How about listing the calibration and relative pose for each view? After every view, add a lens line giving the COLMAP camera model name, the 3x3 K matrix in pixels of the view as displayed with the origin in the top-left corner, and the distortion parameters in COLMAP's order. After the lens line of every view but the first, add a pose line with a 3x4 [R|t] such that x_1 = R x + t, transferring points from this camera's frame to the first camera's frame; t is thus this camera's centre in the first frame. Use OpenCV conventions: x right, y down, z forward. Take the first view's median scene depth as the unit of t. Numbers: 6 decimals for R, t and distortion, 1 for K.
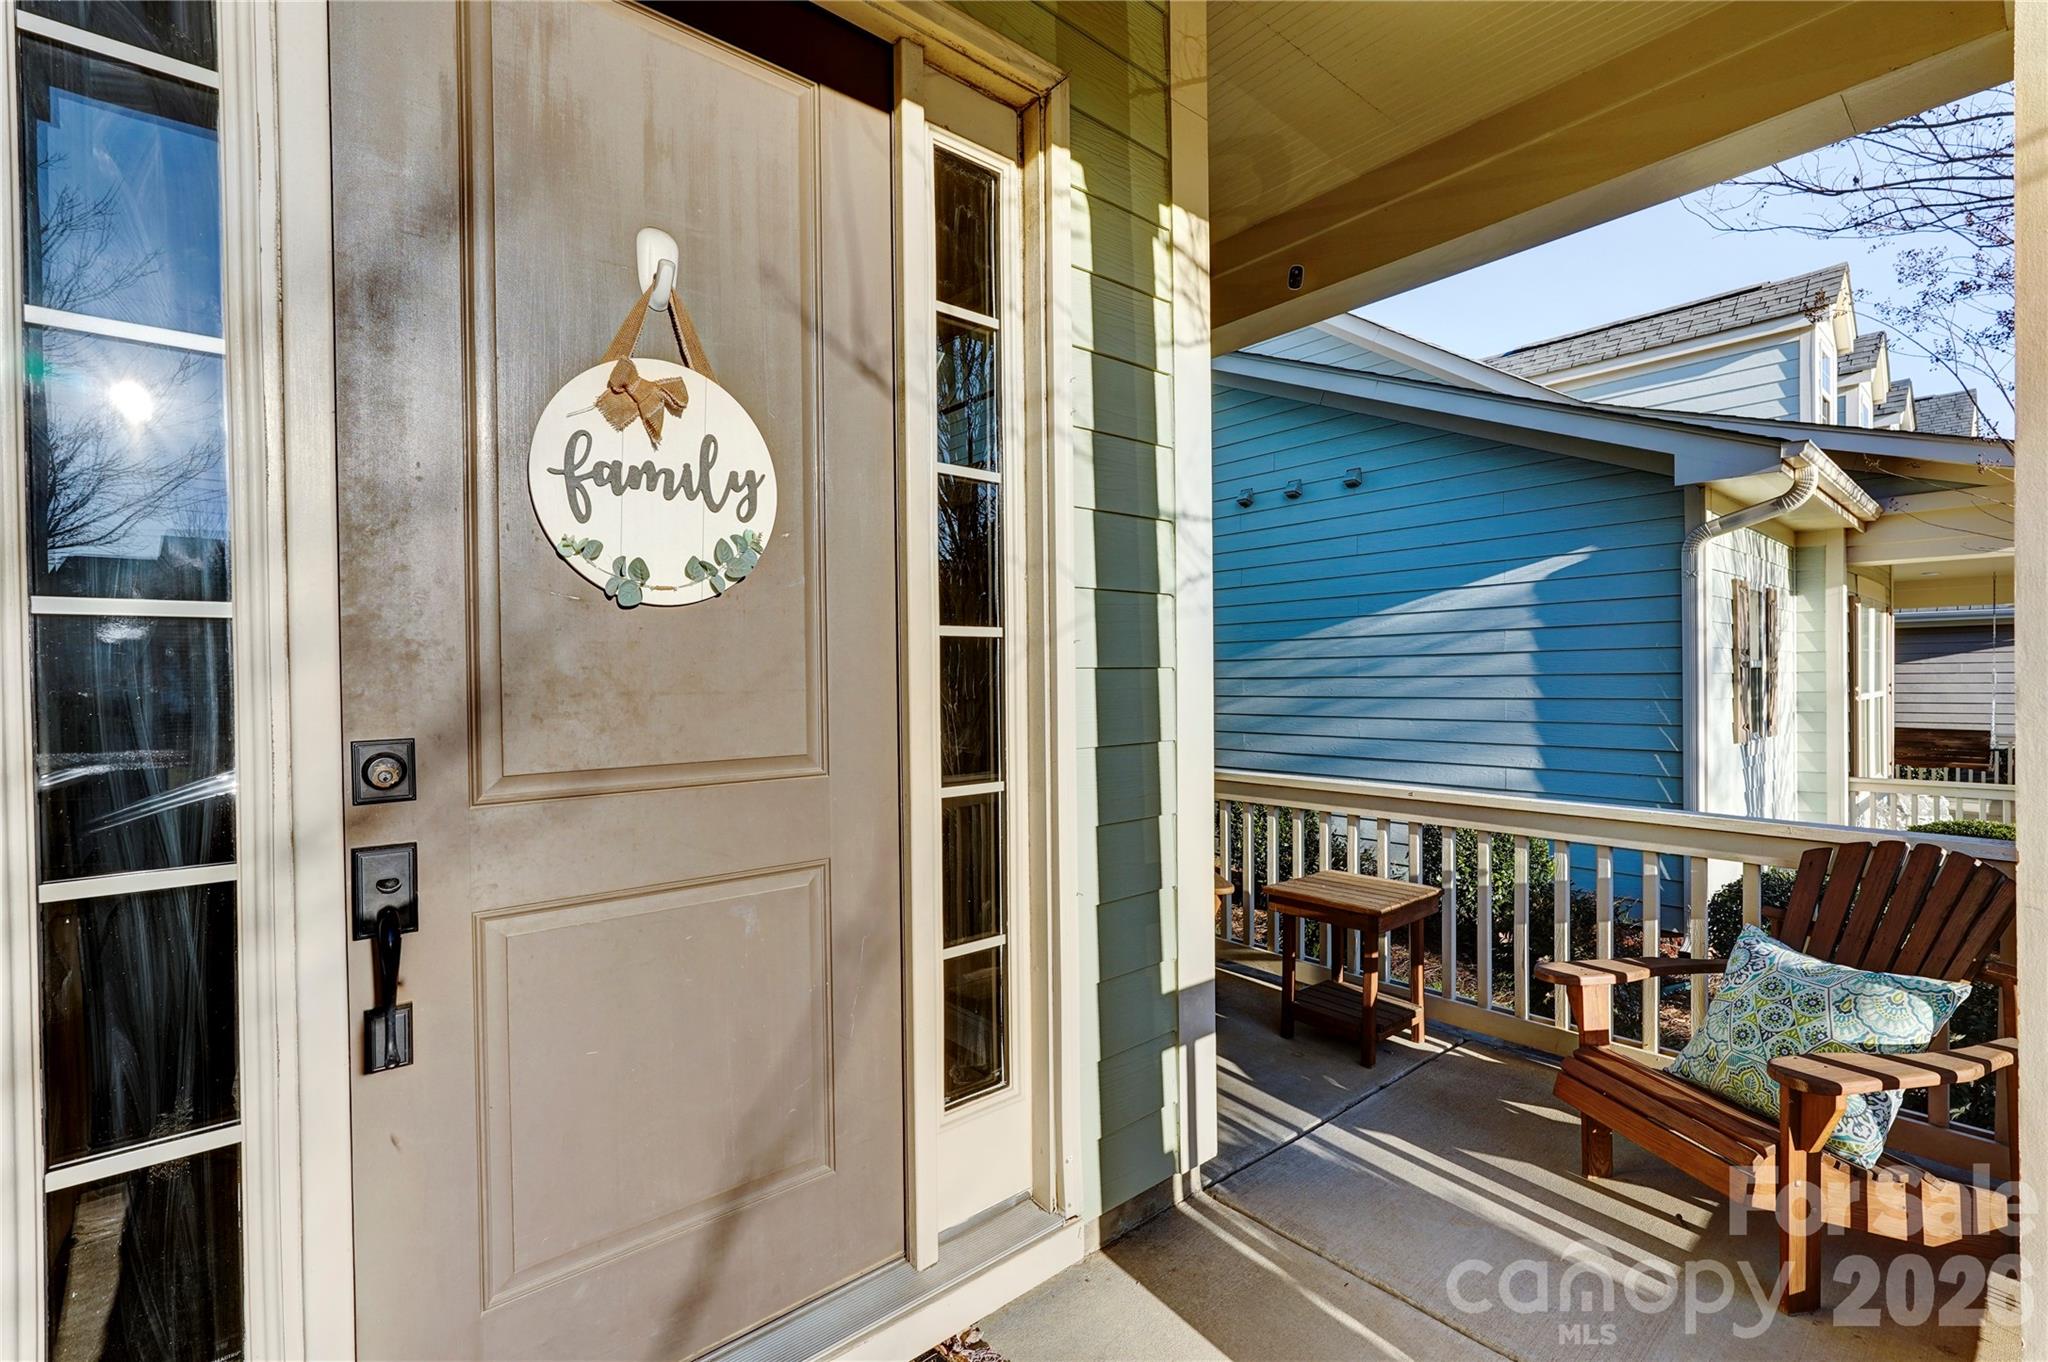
lens RADIAL K [[901.8, 0, 1022.8], [0, 901.8, 680.5], [0, 0, 1]] dist [-0.017628, 0.008556]
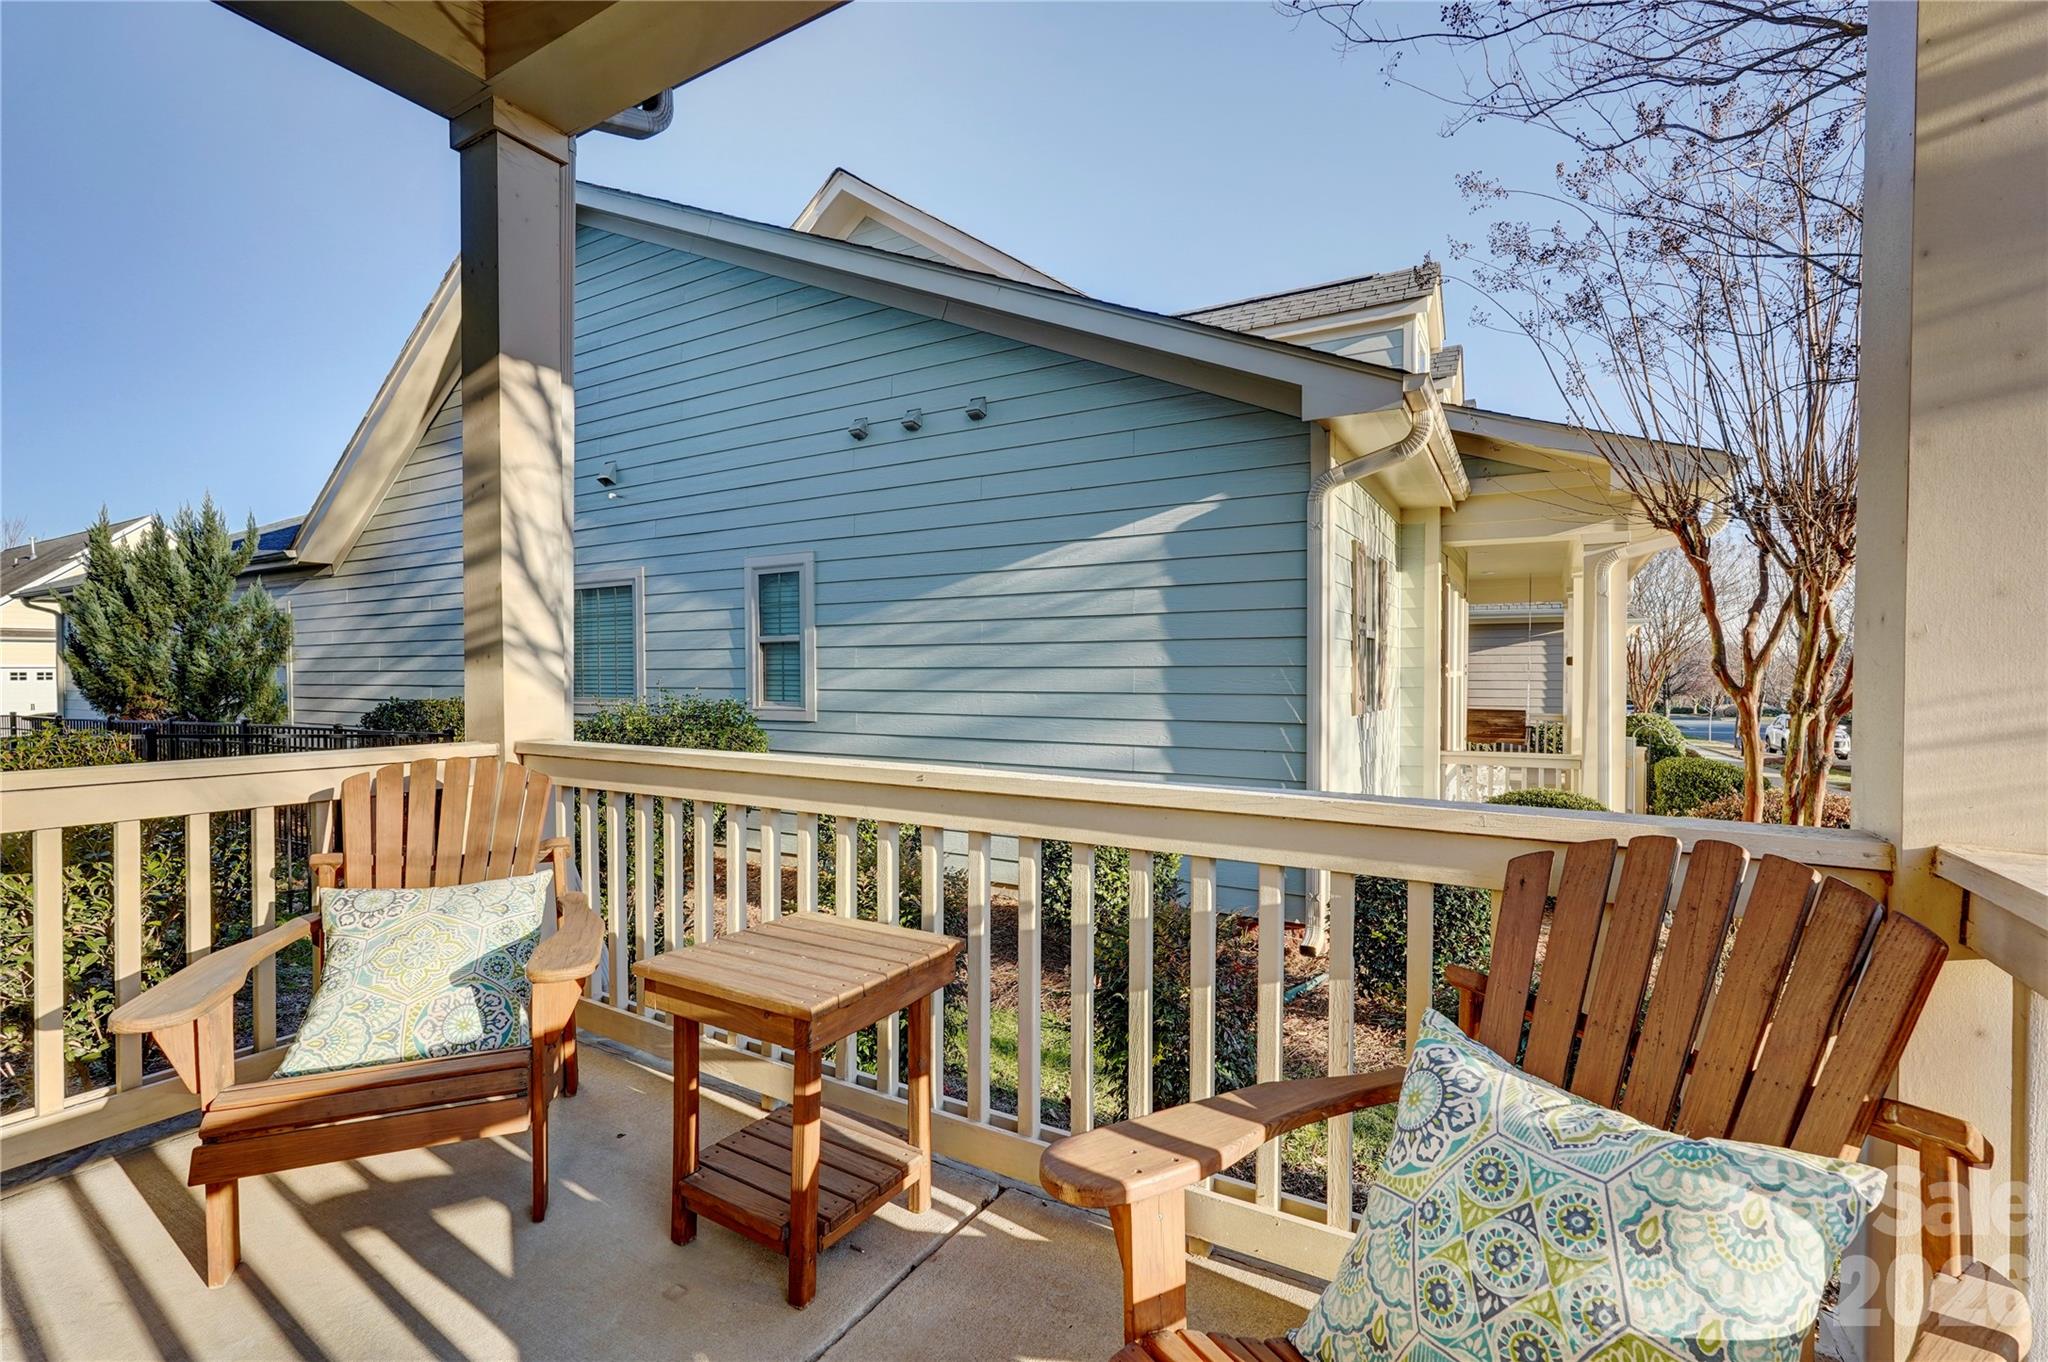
lens RADIAL K [[901.8, 0, 1027.3], [0, 901.8, 679.8], [0, 0, 1]] dist [-0.017628, 0.008556]
pose [[0.942746, 0.006525, 0.333448, 0.153706], [-0.008431, 0.999955, 0.004270, 0.030427], [-0.333405, -0.006837, 0.942759, 0.216724]]
